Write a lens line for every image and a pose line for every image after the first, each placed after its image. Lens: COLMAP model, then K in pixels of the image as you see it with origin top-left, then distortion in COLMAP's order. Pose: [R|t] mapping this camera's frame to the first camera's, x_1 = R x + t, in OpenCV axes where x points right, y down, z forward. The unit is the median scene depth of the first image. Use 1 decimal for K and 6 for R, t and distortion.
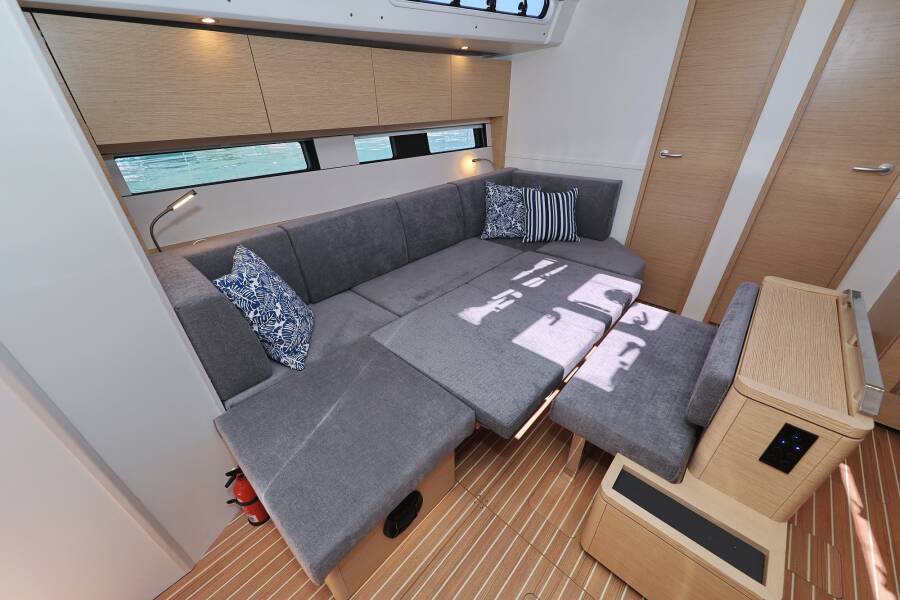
lens RADIAL K [[339.6, 0, 450.0], [0, 339.6, 300.0], [0, 0, 1]] dist [-0.000968, -0.000203]
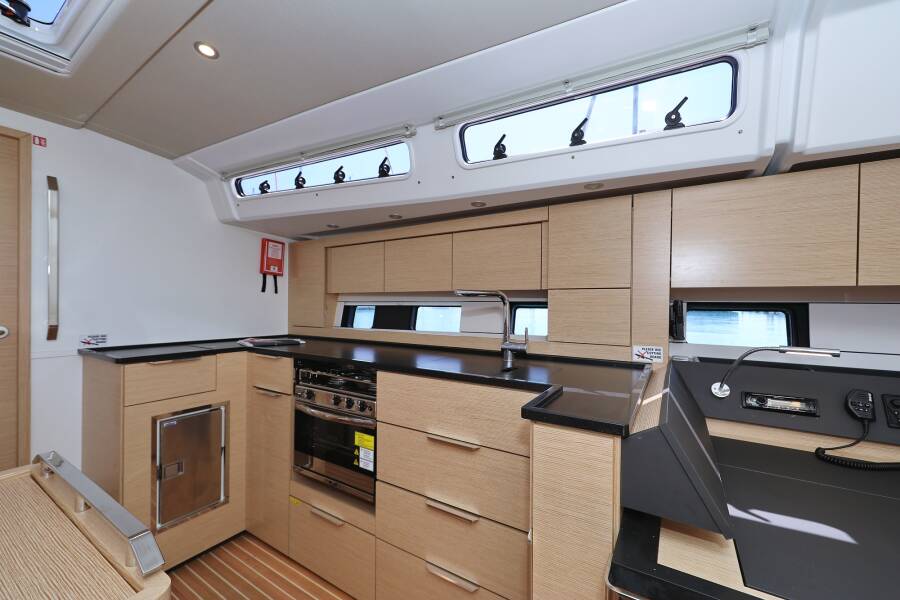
lens RADIAL K [[358.5, 0, 446.8], [0, 358.5, 307.0], [0, 0, 1]] dist [0.001832, 0.000230]
pose [[-0.182124, 0.010389, 0.983221, 0.212399], [0.495436, 0.864705, 0.082634, 0.056473], [-0.849338, 0.502172, -0.162630, 0.184031]]
